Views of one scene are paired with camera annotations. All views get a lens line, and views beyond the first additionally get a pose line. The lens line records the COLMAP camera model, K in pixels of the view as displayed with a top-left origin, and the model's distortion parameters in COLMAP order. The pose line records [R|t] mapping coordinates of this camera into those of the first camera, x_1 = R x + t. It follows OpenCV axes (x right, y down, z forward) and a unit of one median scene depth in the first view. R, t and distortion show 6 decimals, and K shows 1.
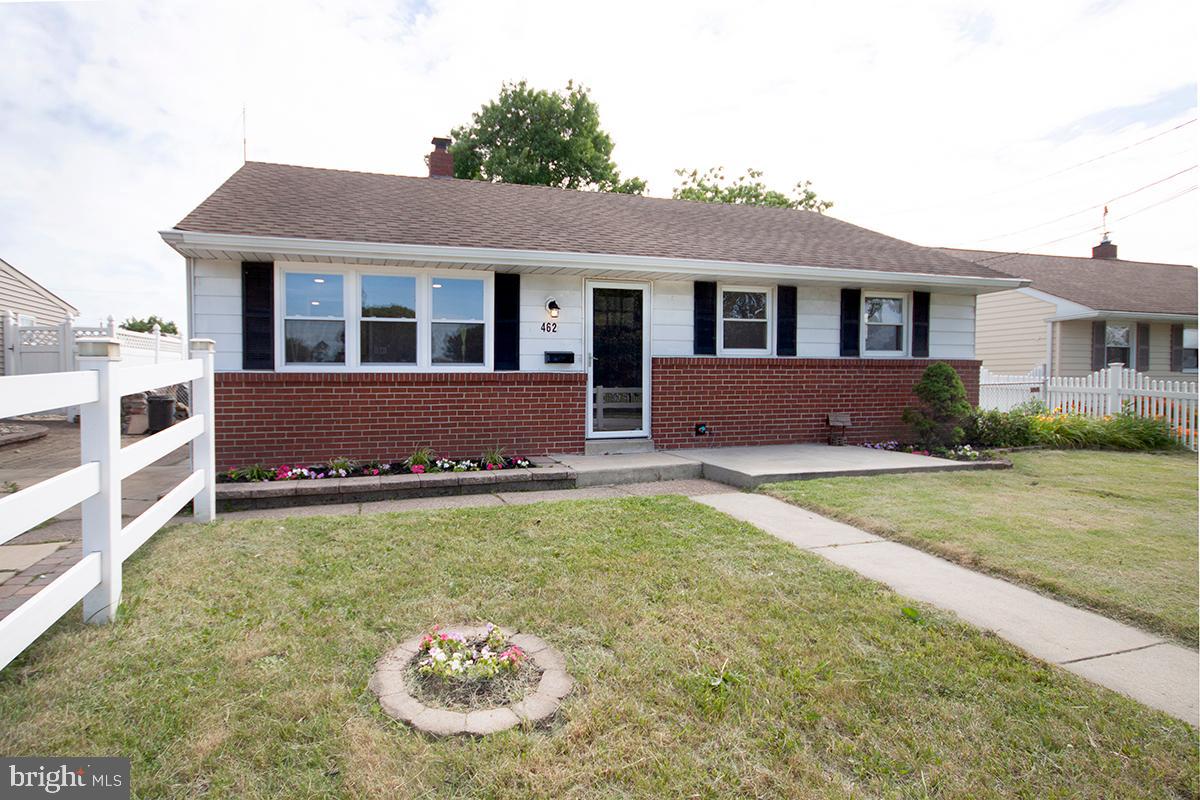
lens RADIAL K [[586.4, 0, 682.7], [0, 586.4, 364.2], [0, 0, 1]] dist [-0.001824, -0.000409]
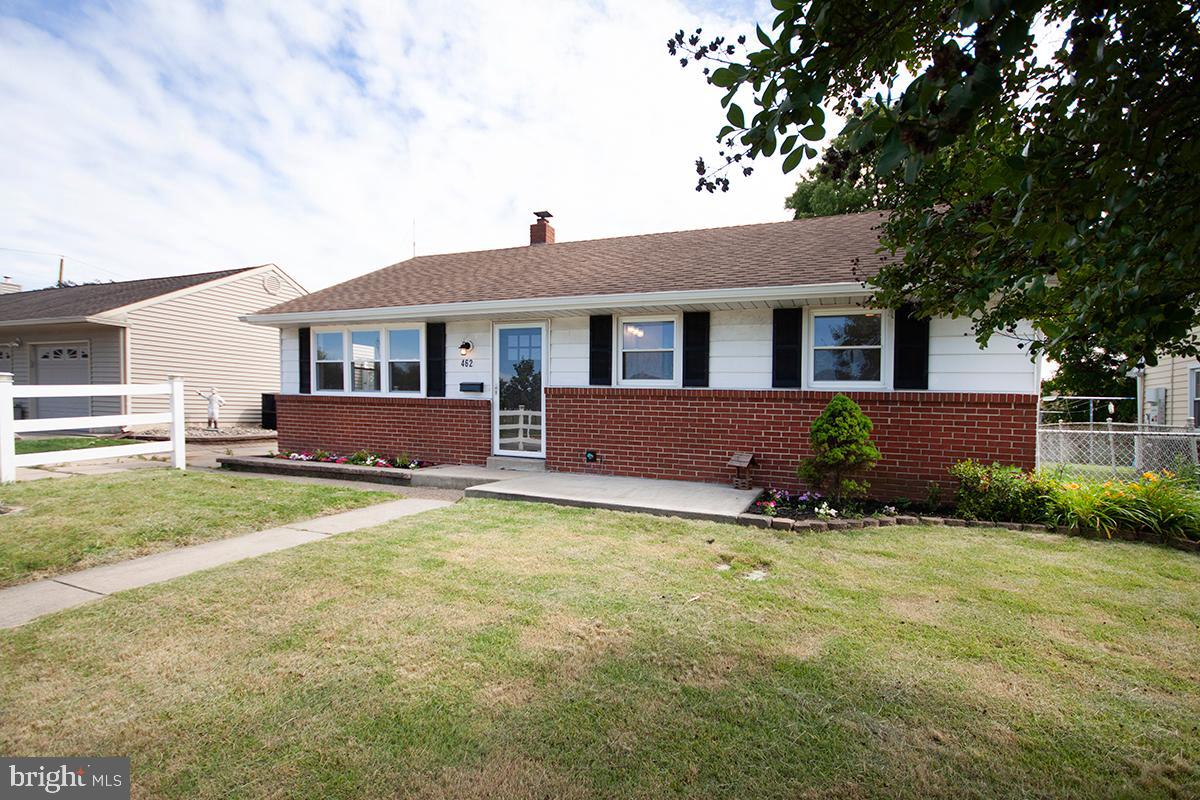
lens RADIAL K [[570.9, 0, 563.4], [0, 570.9, 401.5], [0, 0, 1]] dist [-0.001370, -0.000193]
pose [[0.762565, 0.017642, -0.646671, 0.670937], [-0.016079, 0.999836, 0.008316, 0.005522], [0.646712, 0.004056, 0.762723, 0.190473]]
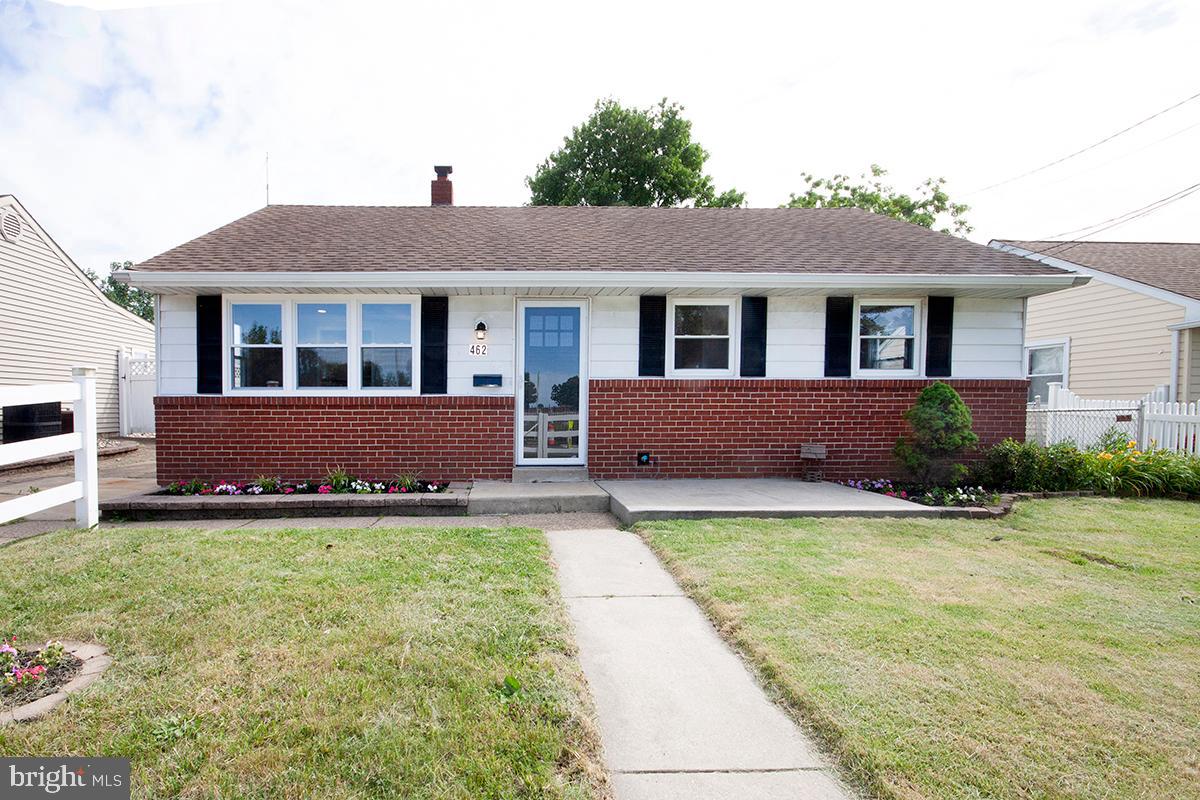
lens RADIAL K [[617.0, 0, 600.0], [0, 617.0, 400.0], [0, 0, 1]] dist [-0.005629, -0.000855]
pose [[0.964653, 0.000027, -0.263525, 0.222225], [0.004740, 0.999836, 0.017455, 0.003473], [0.263482, -0.018087, 0.964495, 0.061733]]
